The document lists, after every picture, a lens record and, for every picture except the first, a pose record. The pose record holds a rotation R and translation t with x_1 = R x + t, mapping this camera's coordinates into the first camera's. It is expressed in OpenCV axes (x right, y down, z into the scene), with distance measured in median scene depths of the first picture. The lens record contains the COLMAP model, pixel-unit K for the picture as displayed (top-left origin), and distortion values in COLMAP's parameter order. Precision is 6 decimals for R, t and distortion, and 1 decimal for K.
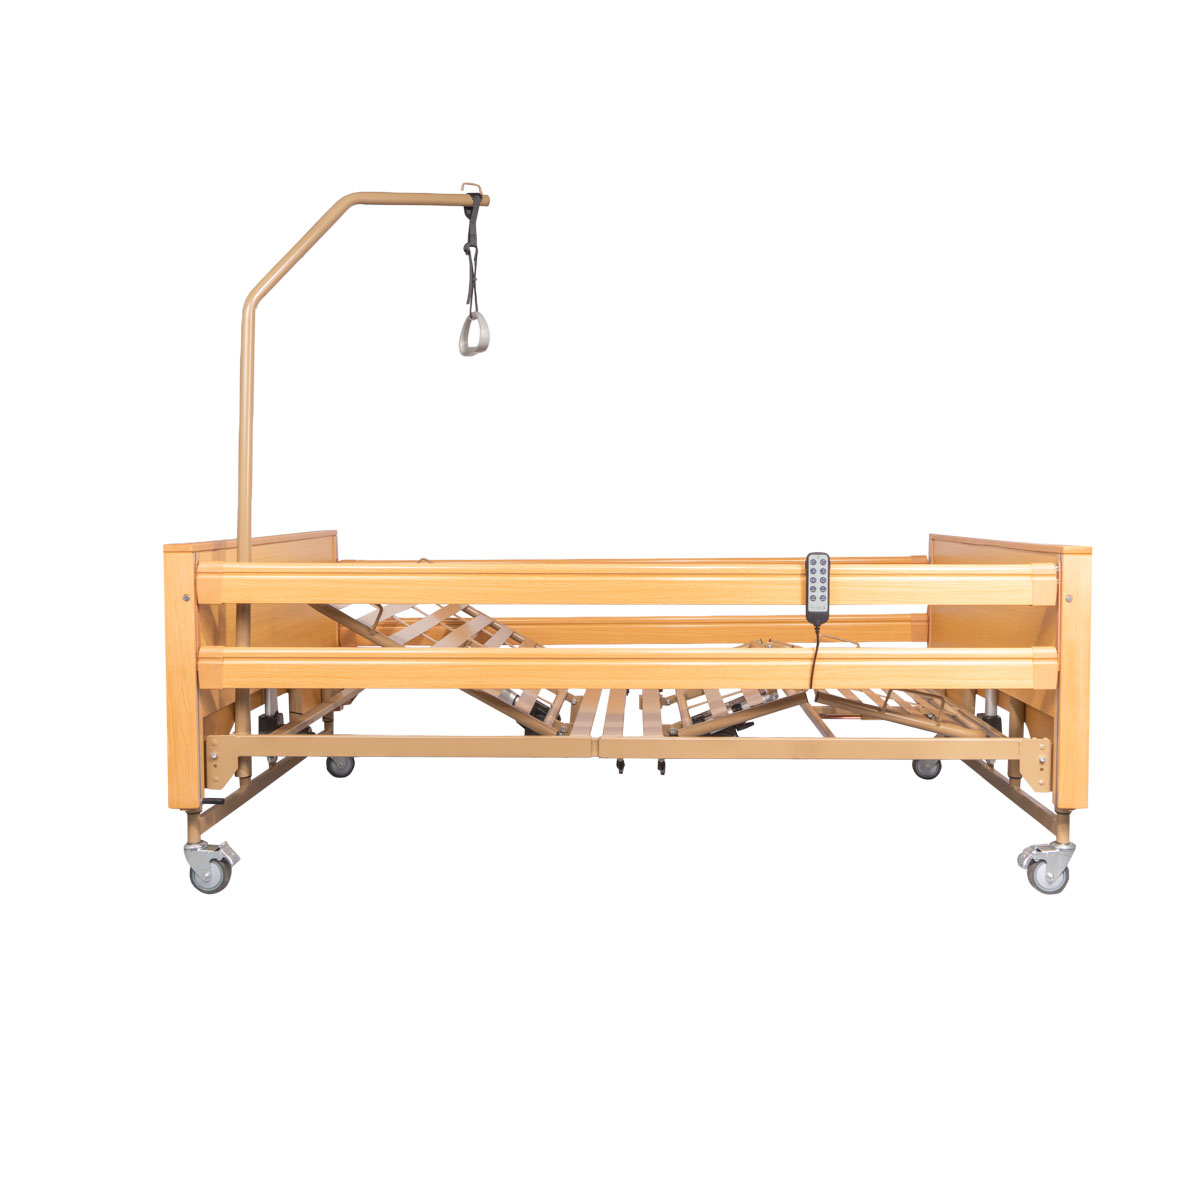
lens RADIAL K [[1621.5, 0, 608.9], [0, 1621.5, 542.0], [0, 0, 1]] dist [-0.017070, -0.009567]
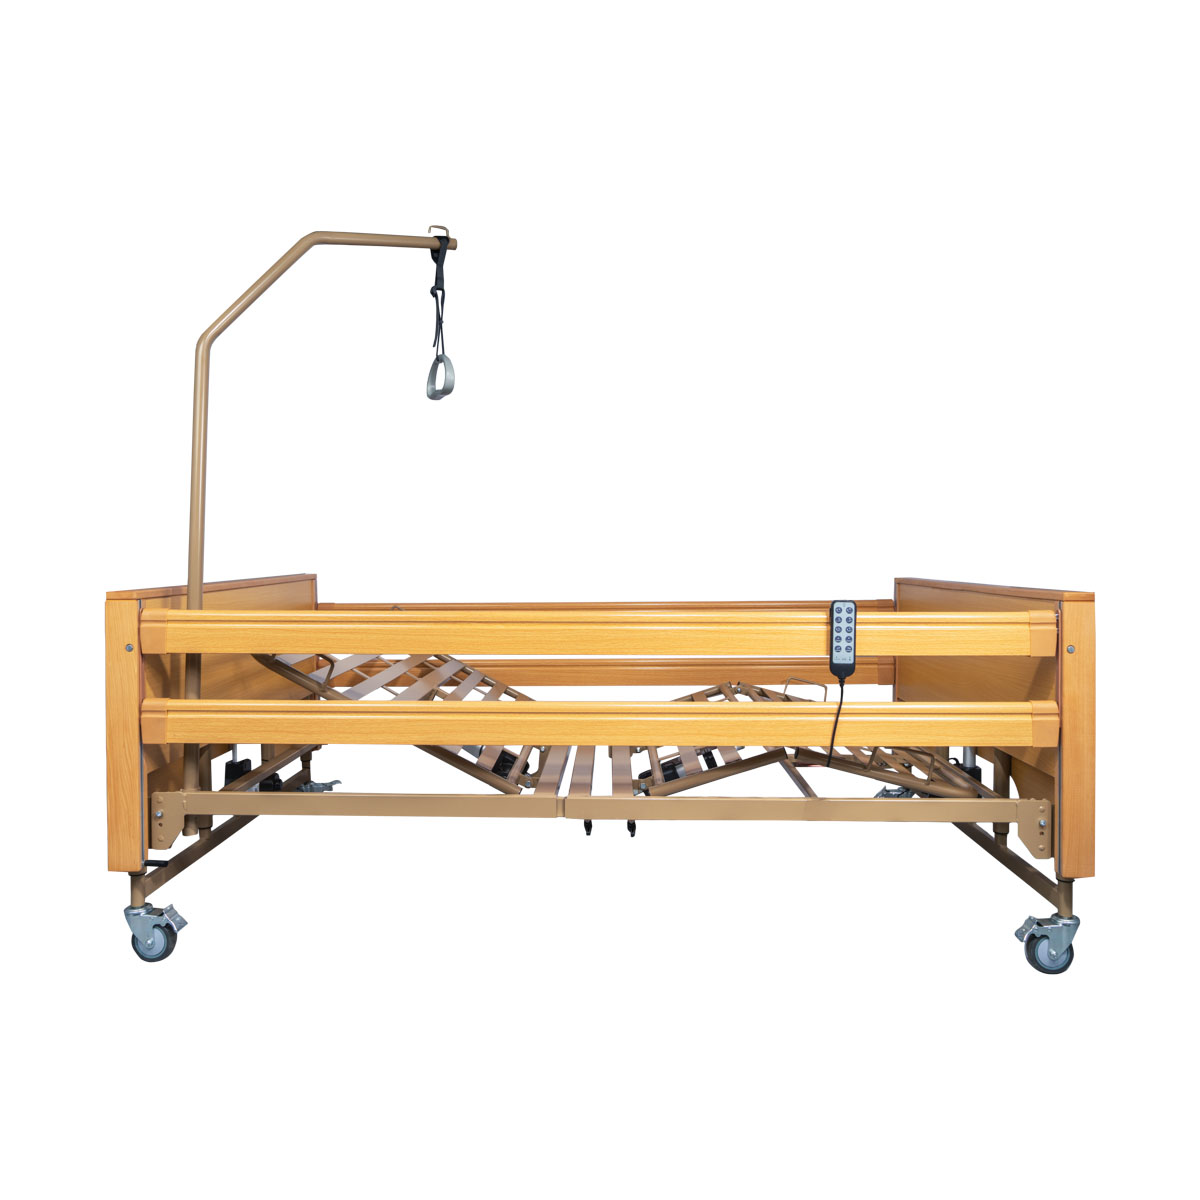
lens RADIAL K [[1329.3, 0, 544.5], [0, 1329.3, 521.8], [0, 0, 1]] dist [-0.003281, 0.008253]
pose [[0.999468, -0.001861, -0.032549, 0.007457], [0.000402, 0.998998, -0.044750, -0.004079], [0.032600, 0.044713, 0.998468, 0.221882]]
